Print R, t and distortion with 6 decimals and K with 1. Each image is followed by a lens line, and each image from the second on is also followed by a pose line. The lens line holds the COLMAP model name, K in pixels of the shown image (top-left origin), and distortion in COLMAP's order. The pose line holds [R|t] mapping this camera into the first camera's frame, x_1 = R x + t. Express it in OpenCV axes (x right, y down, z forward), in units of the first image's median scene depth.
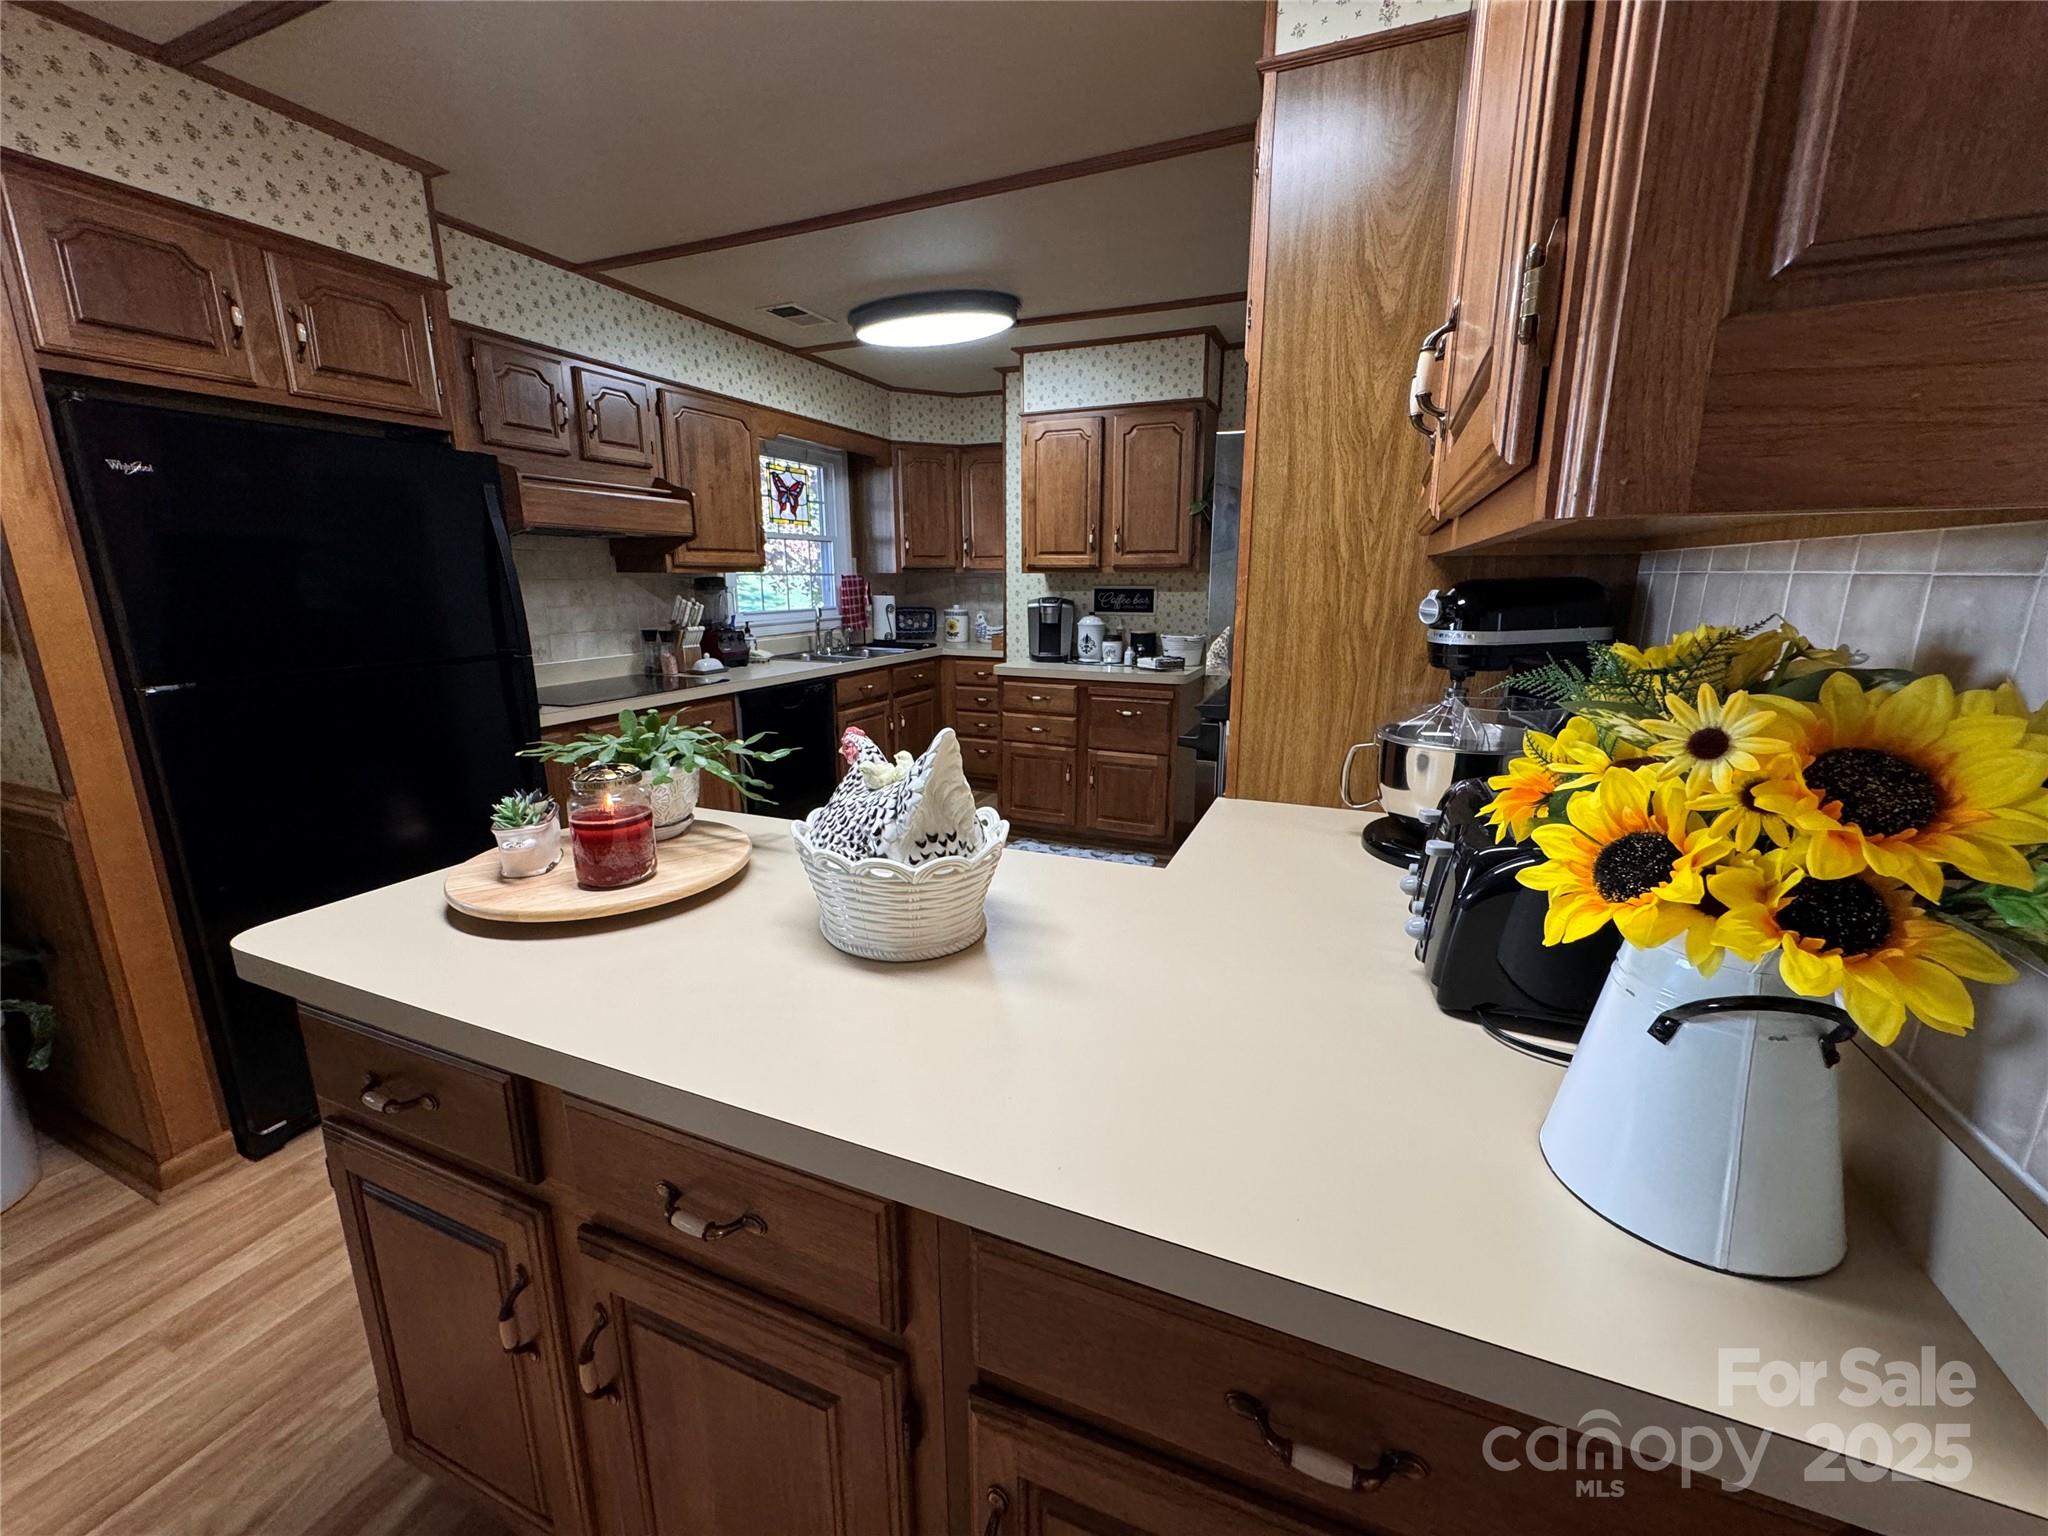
lens RADIAL K [[828.0, 0, 1024.0], [0, 828.0, 768.0], [0, 0, 1]] dist [-0.000964, 0.005413]
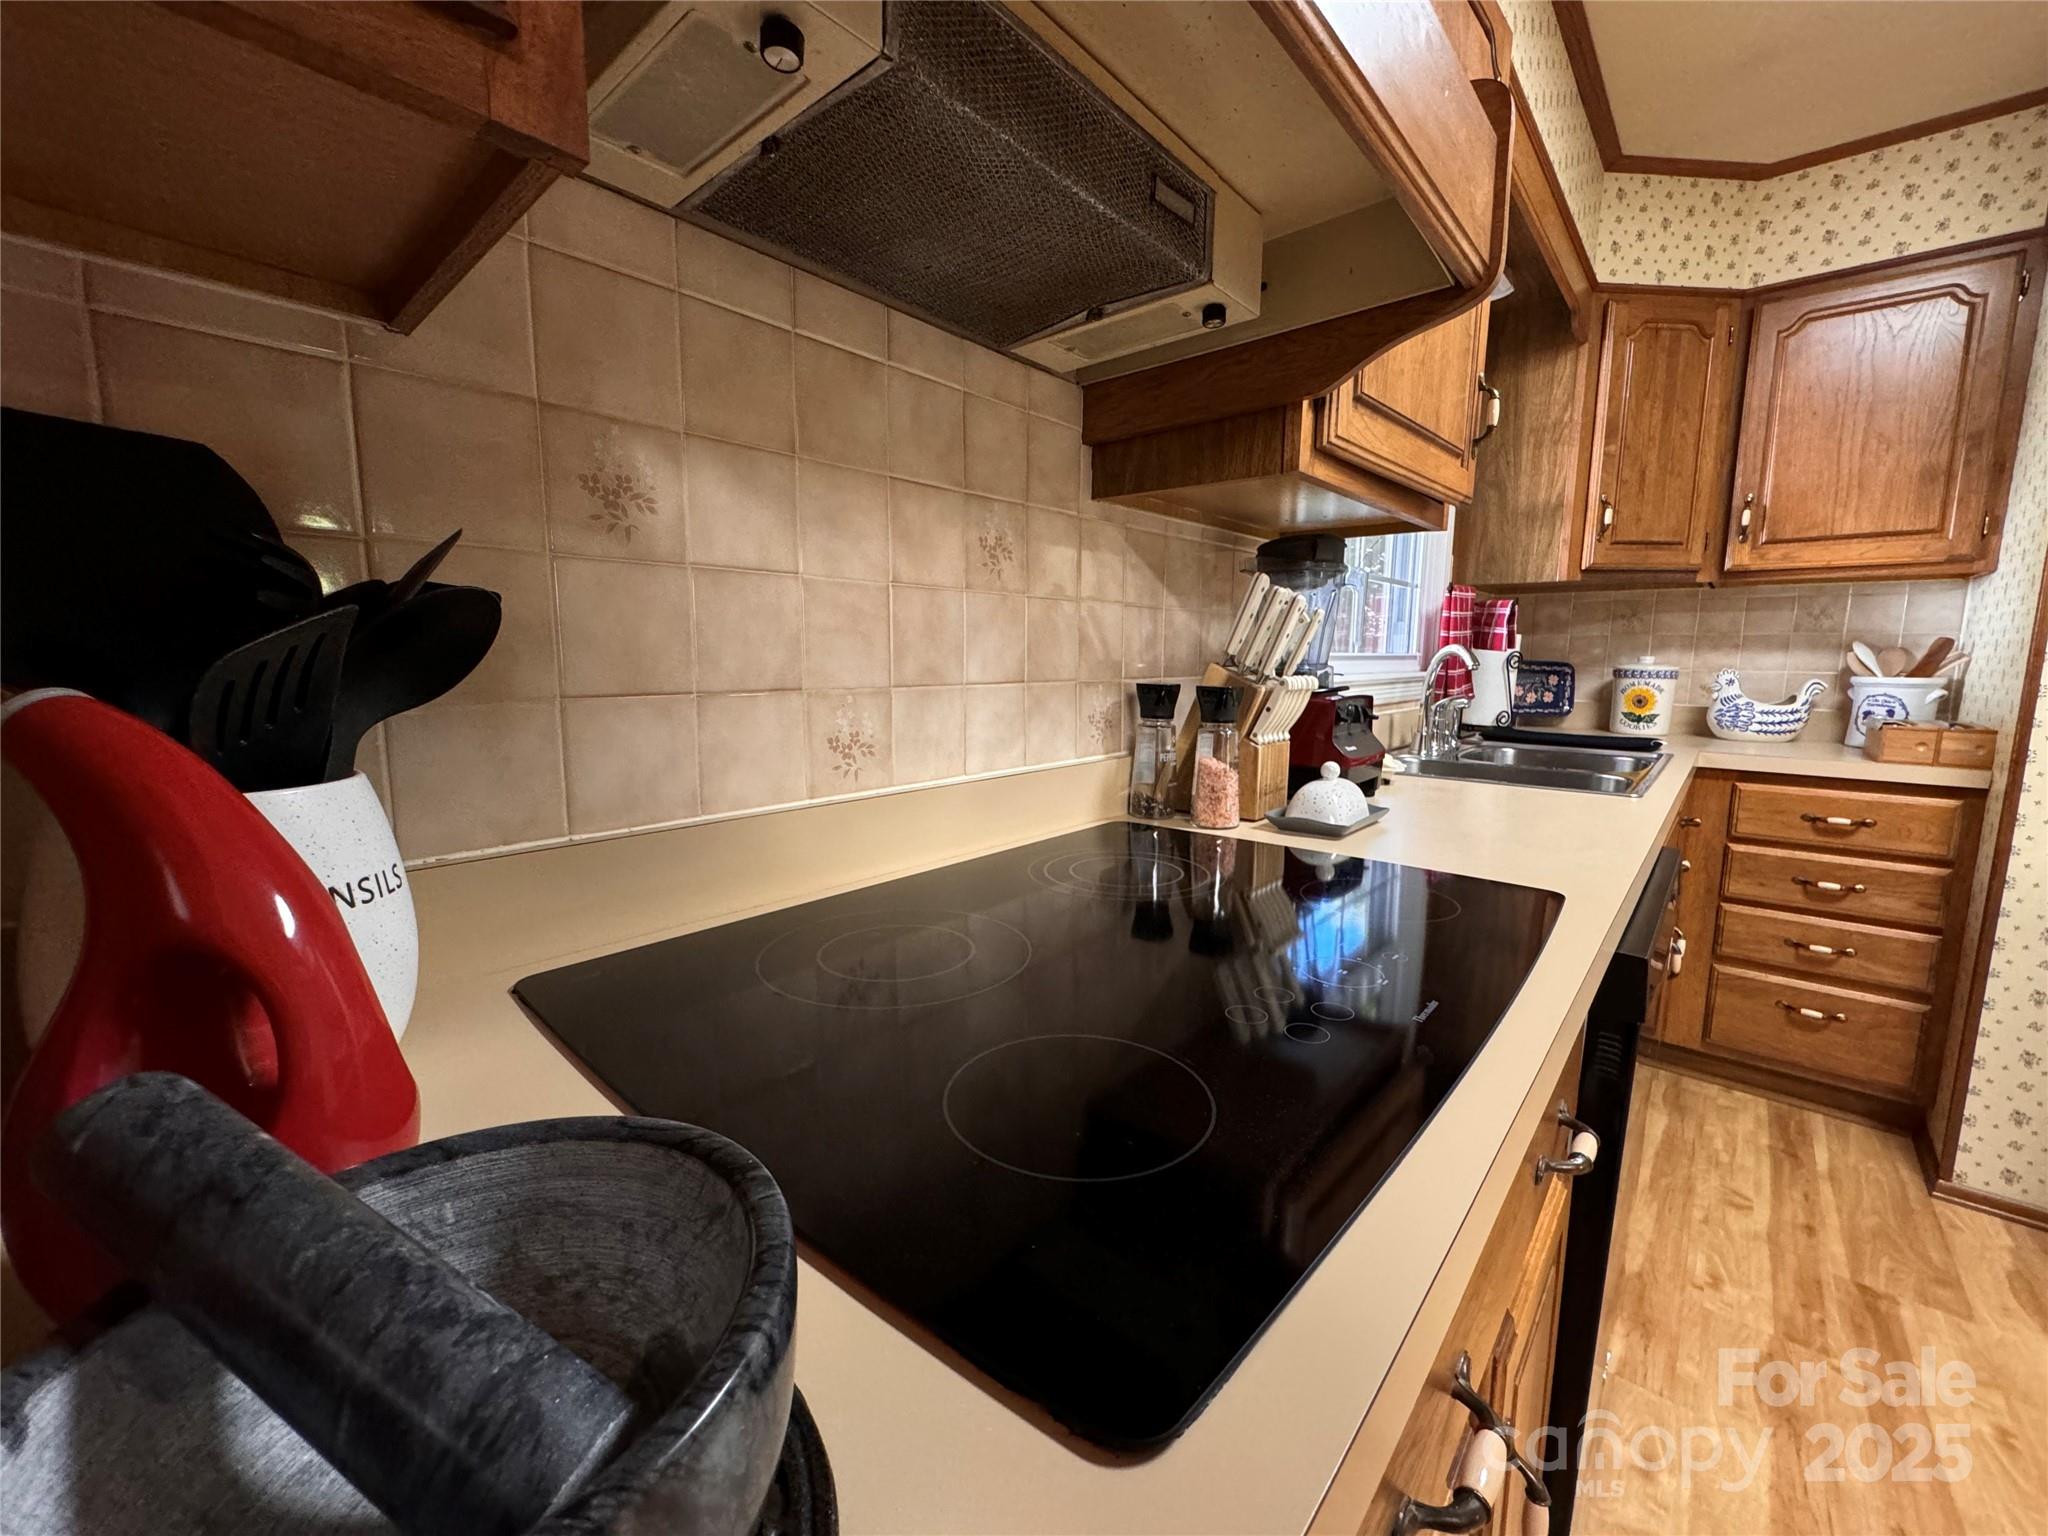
lens RADIAL K [[828.0, 0, 1024.0], [0, 828.0, 768.0], [0, 0, 1]] dist [-0.000964, 0.005413]
pose [[0.947761, 0.048606, -0.315256, -0.340954], [-0.077584, 0.993769, -0.080022, -0.089200], [0.309403, 0.100300, 0.945627, 0.583705]]
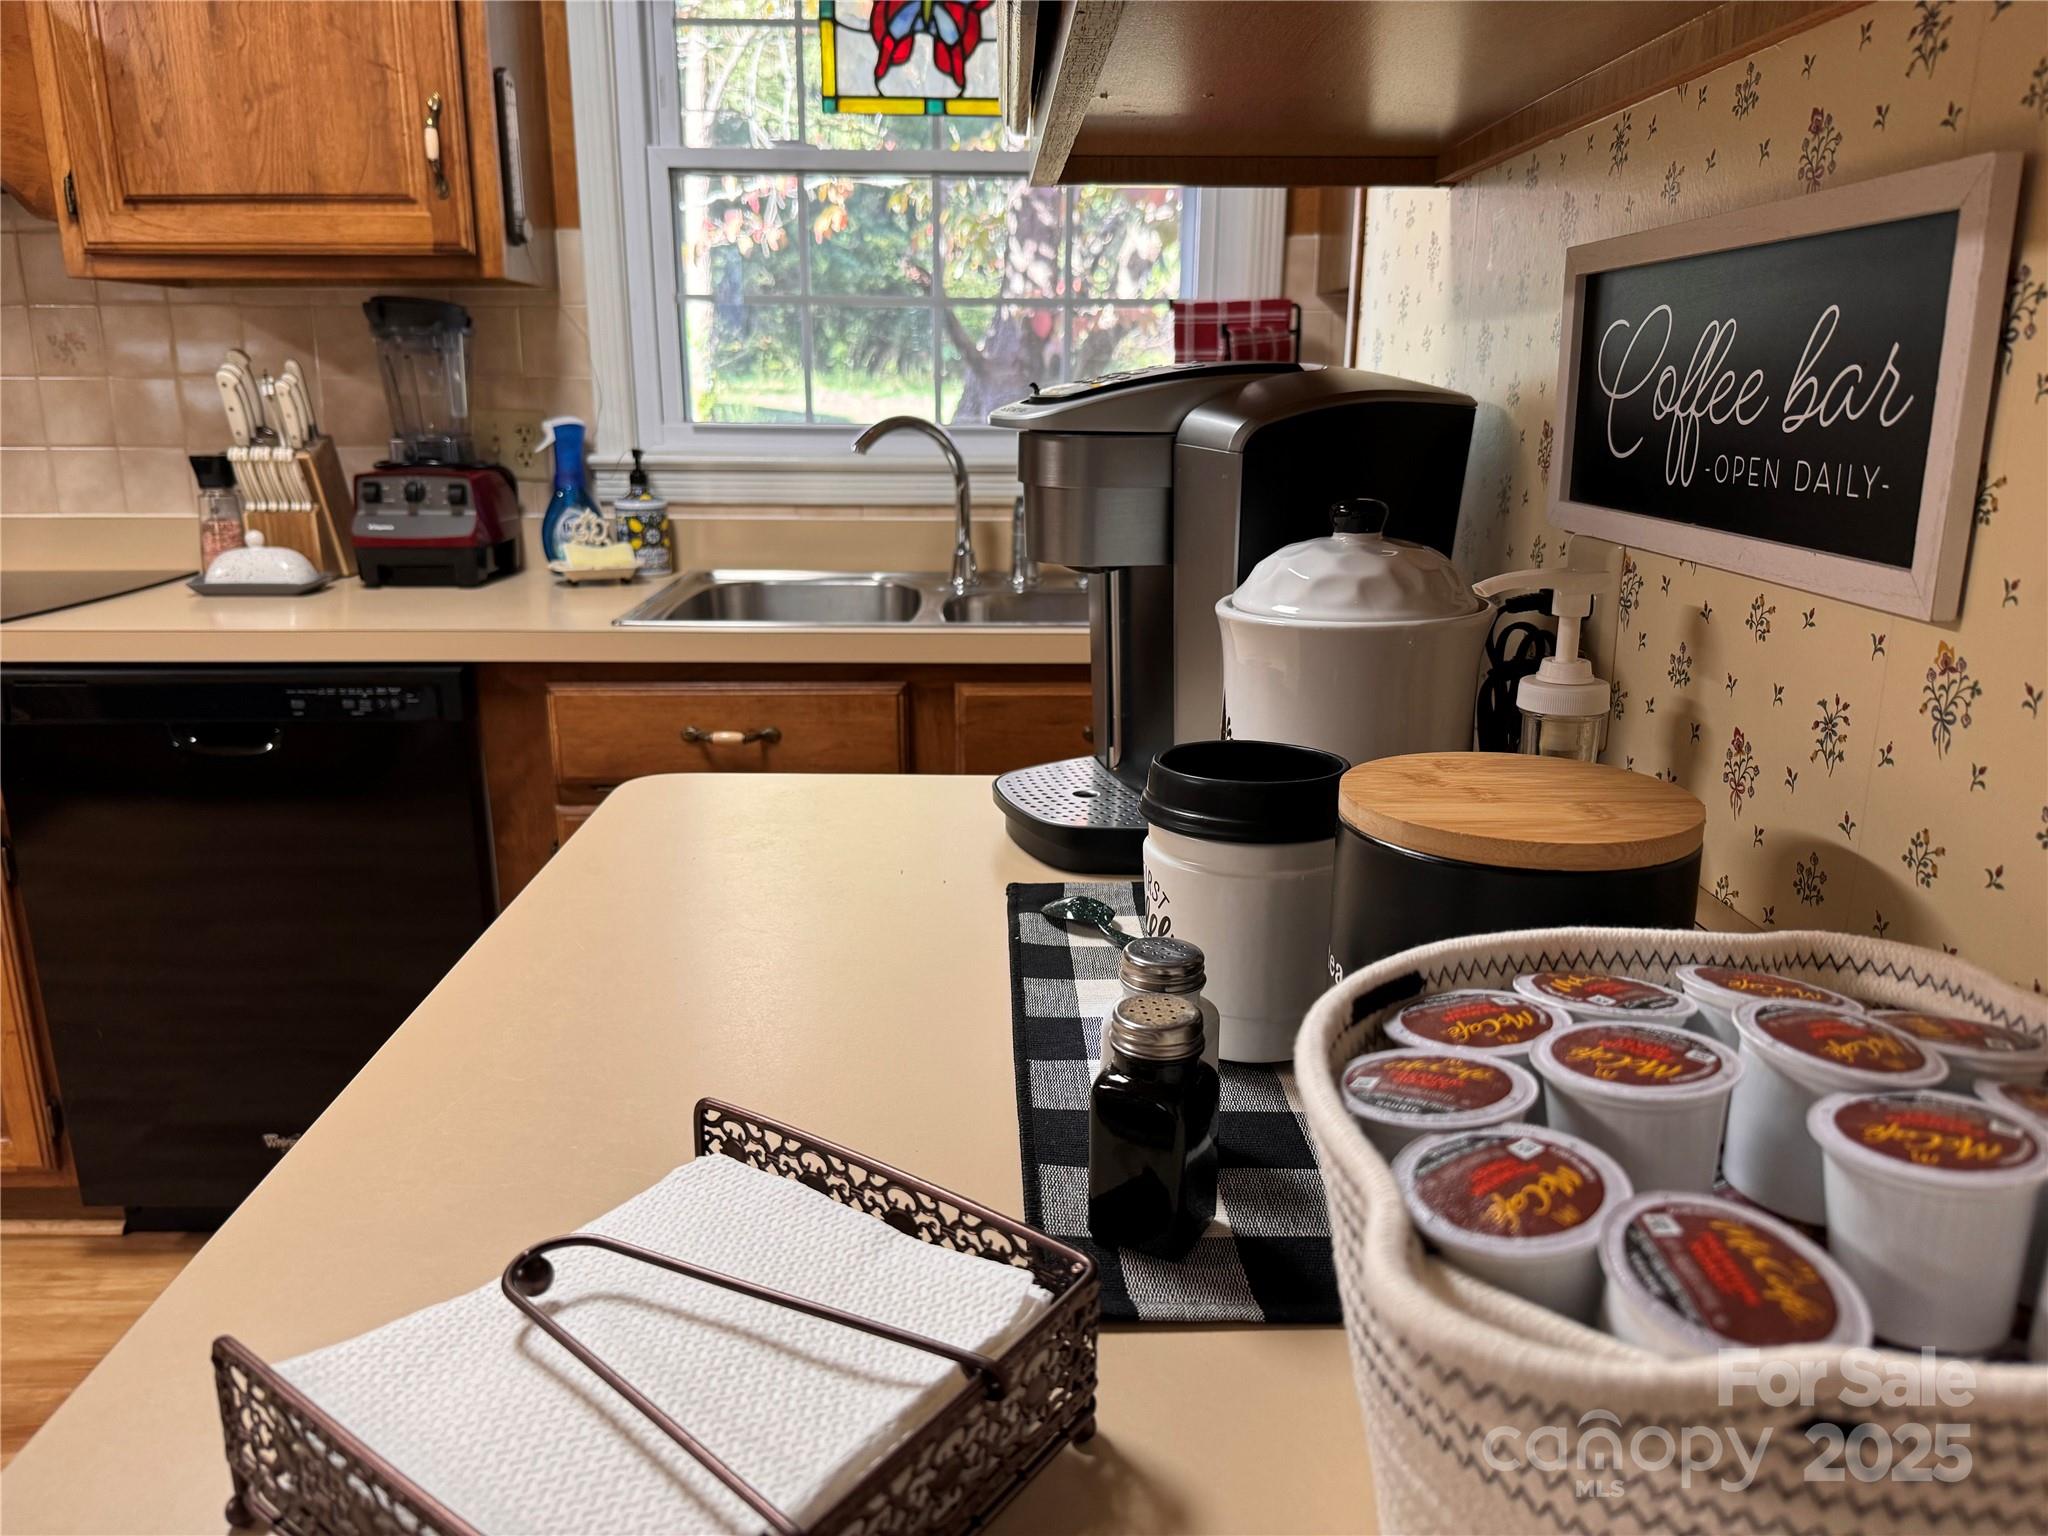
lens RADIAL K [[1429.5, 0, 1040.9], [0, 1429.5, 779.4], [0, 0, 1]] dist [0.074881, -0.070219]
pose [[0.410845, 0.237513, -0.880224, 0.234291], [-0.208399, 0.964374, 0.162949, -0.174258], [0.887568, 0.116491, 0.445705, 0.888793]]
